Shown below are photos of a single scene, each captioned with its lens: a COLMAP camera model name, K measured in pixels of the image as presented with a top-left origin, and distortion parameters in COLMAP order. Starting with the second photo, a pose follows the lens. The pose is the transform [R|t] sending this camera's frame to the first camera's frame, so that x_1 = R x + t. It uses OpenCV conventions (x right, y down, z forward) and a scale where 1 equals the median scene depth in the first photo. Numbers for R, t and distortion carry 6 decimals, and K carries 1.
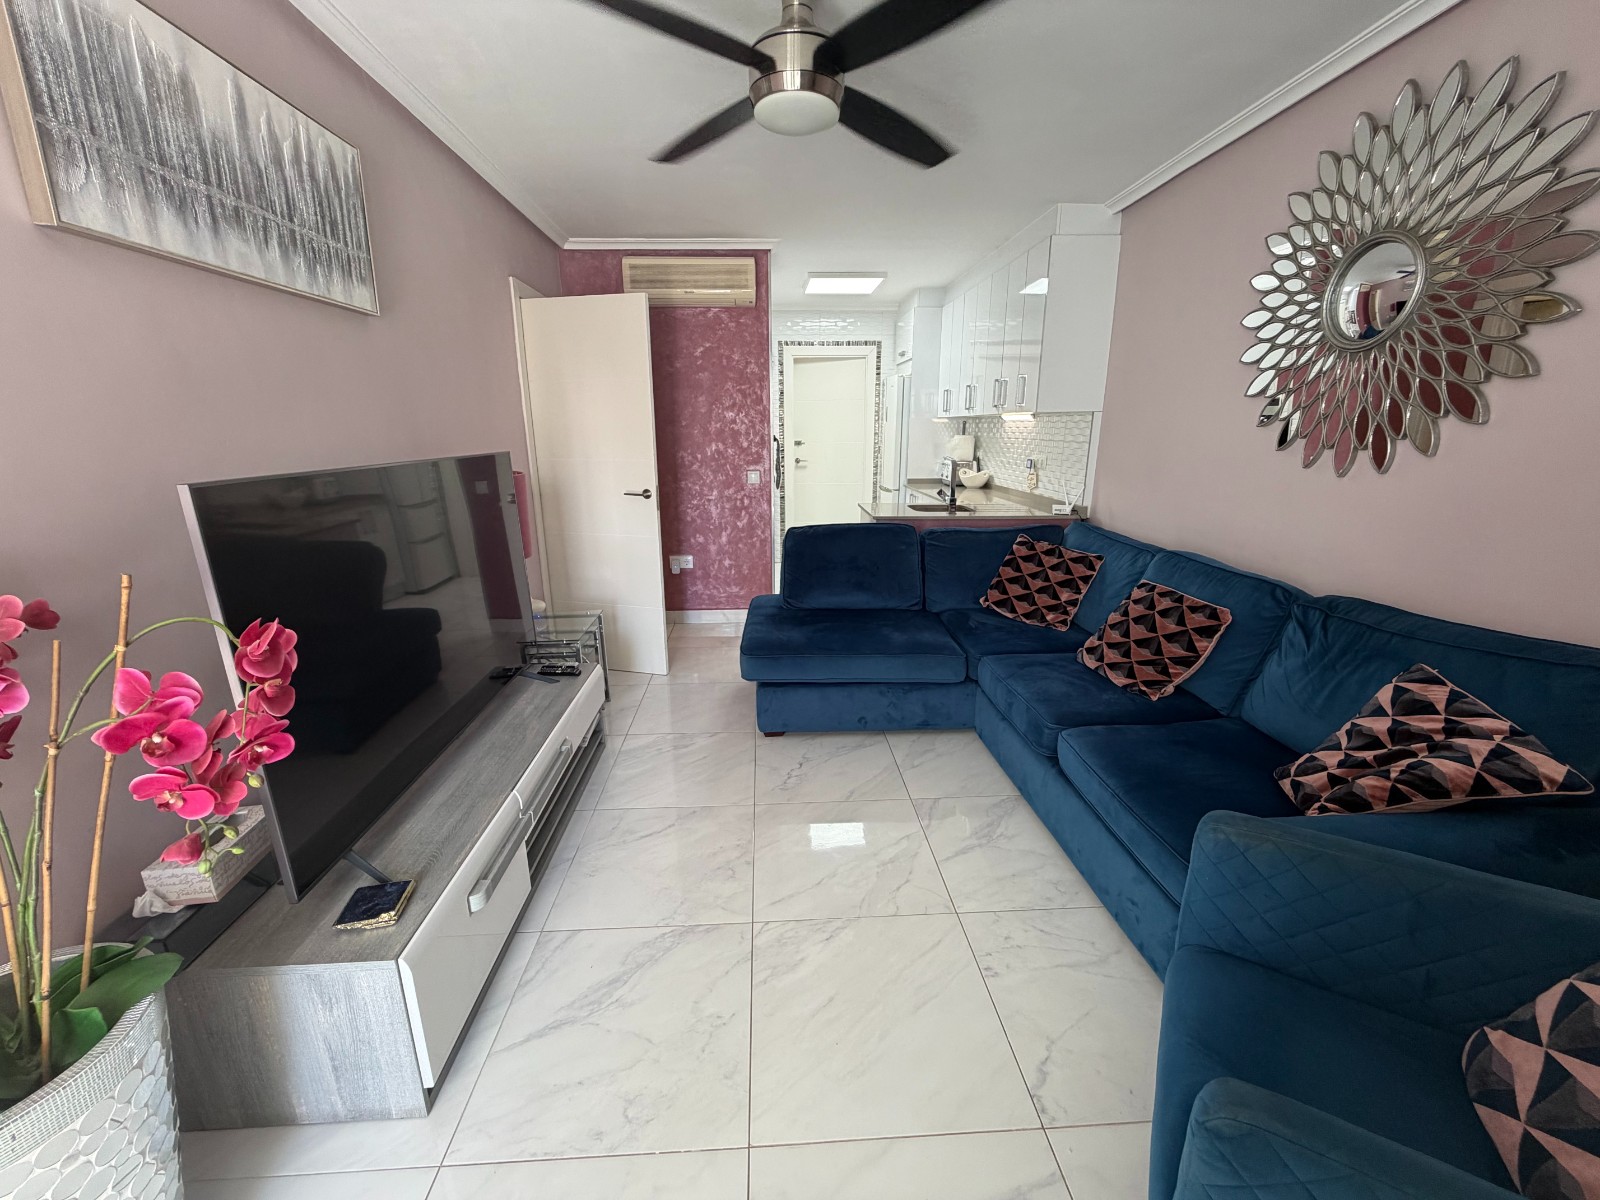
lens RADIAL K [[638.0, 0, 796.2], [0, 638.0, 601.3], [0, 0, 1]] dist [-0.000459, 0.000238]
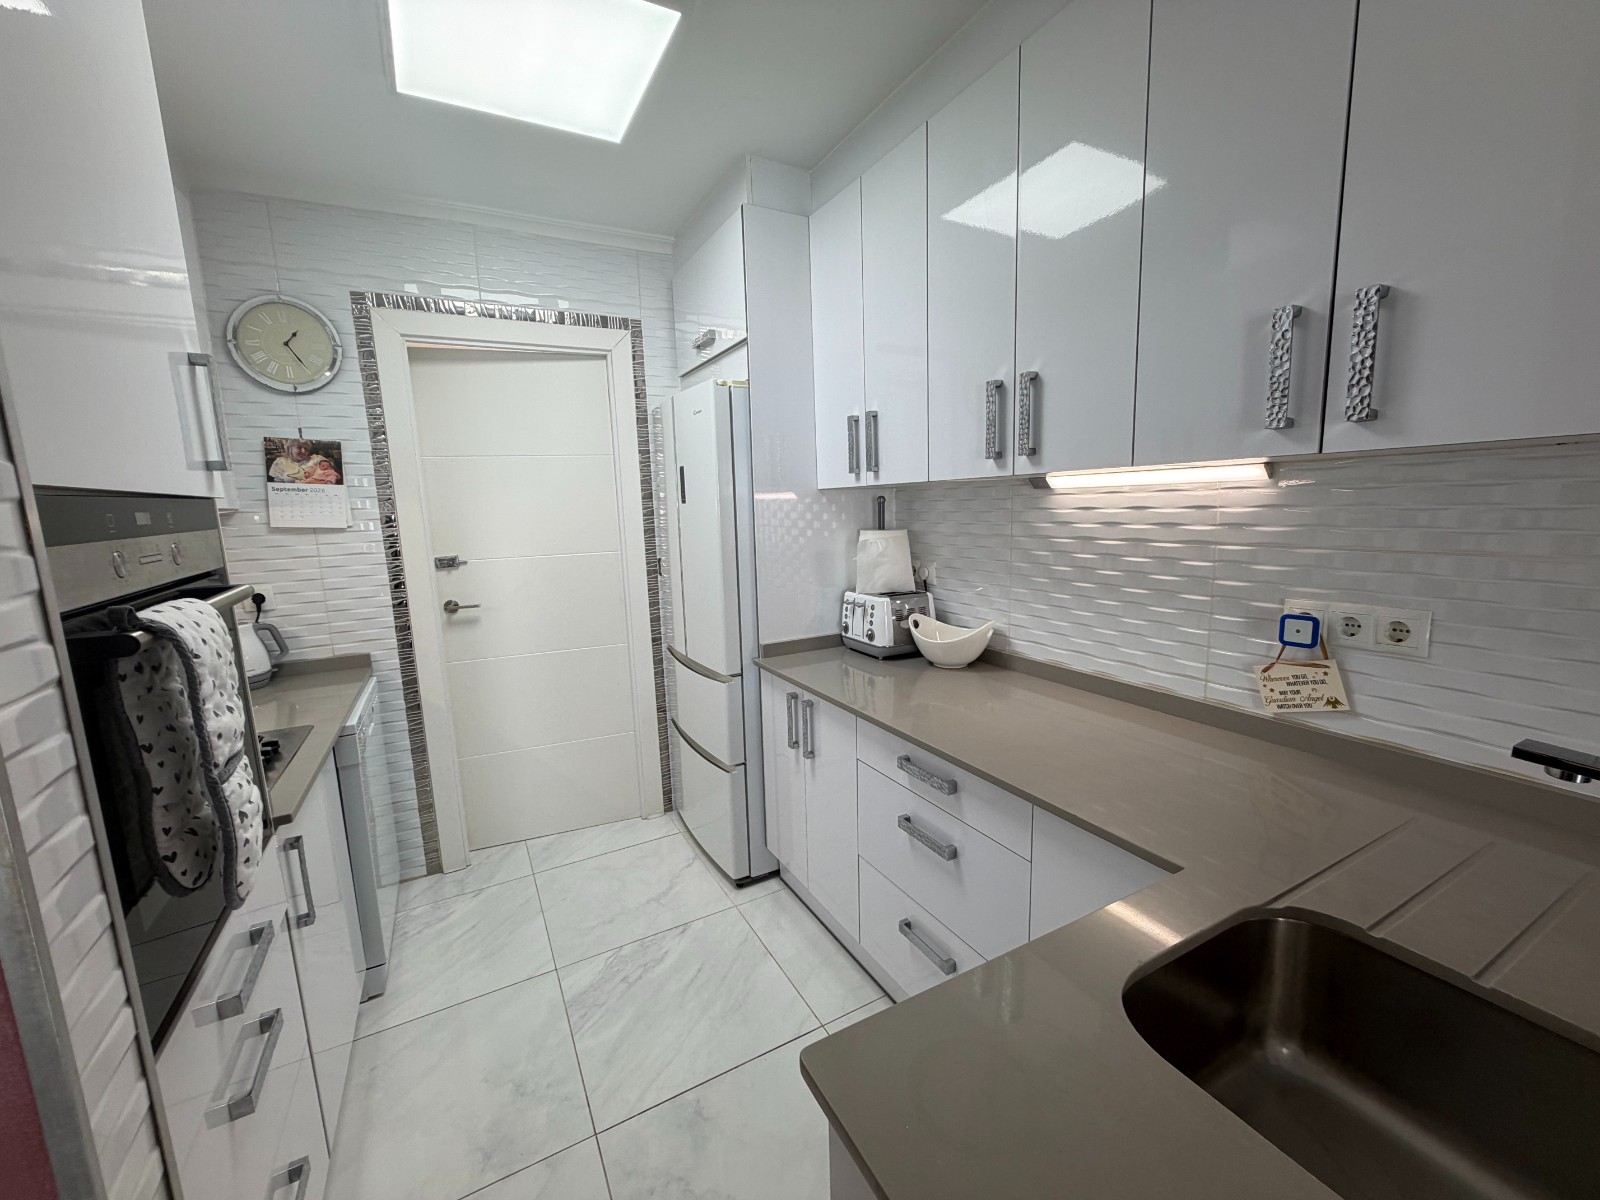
lens RADIAL K [[638.0, 0, 796.2], [0, 638.0, 601.3], [0, 0, 1]] dist [-0.000459, 0.000238]
pose [[0.902615, -0.090556, 0.420815, 0.072039], [0.141312, 0.985776, -0.090971, -0.399826], [-0.406592, 0.141578, 0.902574, 1.418065]]
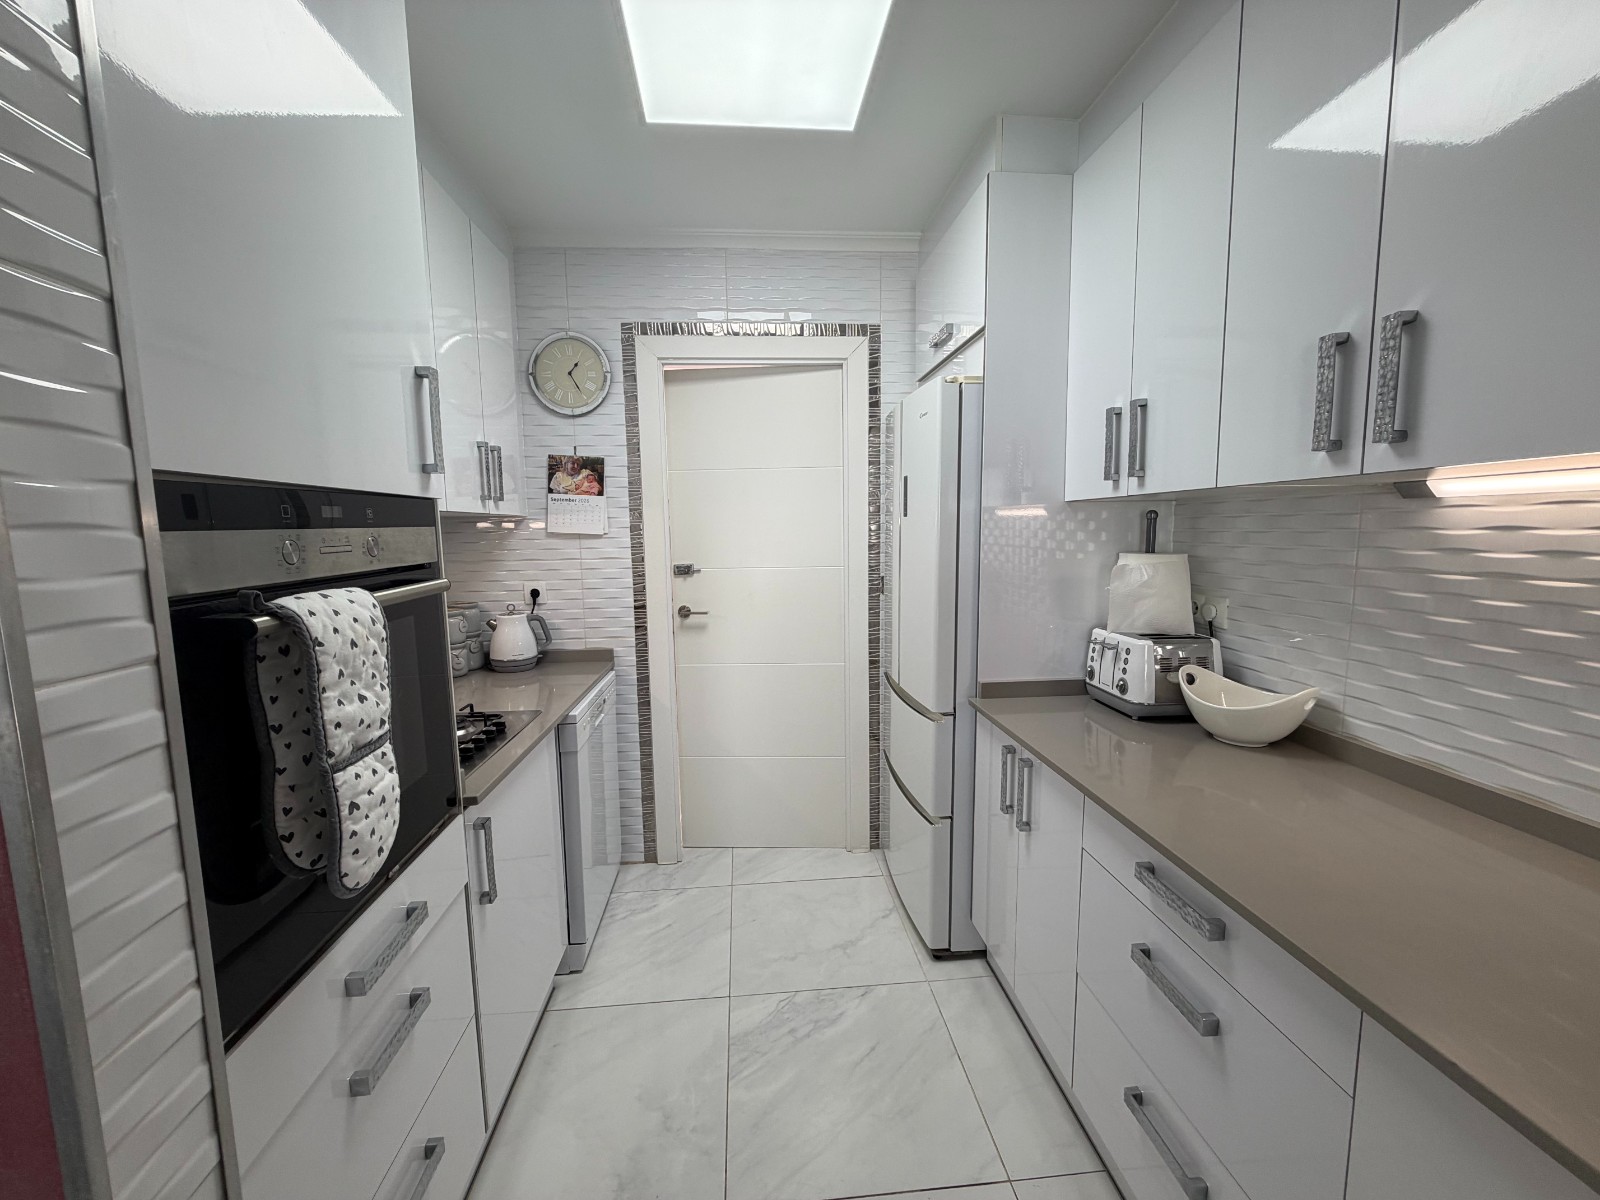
lens RADIAL K [[638.0, 0, 796.2], [0, 638.0, 601.3], [0, 0, 1]] dist [-0.000459, 0.000238]
pose [[0.999336, -0.013455, 0.033870, 0.151819], [0.018530, 0.987850, -0.154304, -0.409778], [-0.031382, 0.154829, 0.987443, 1.489671]]
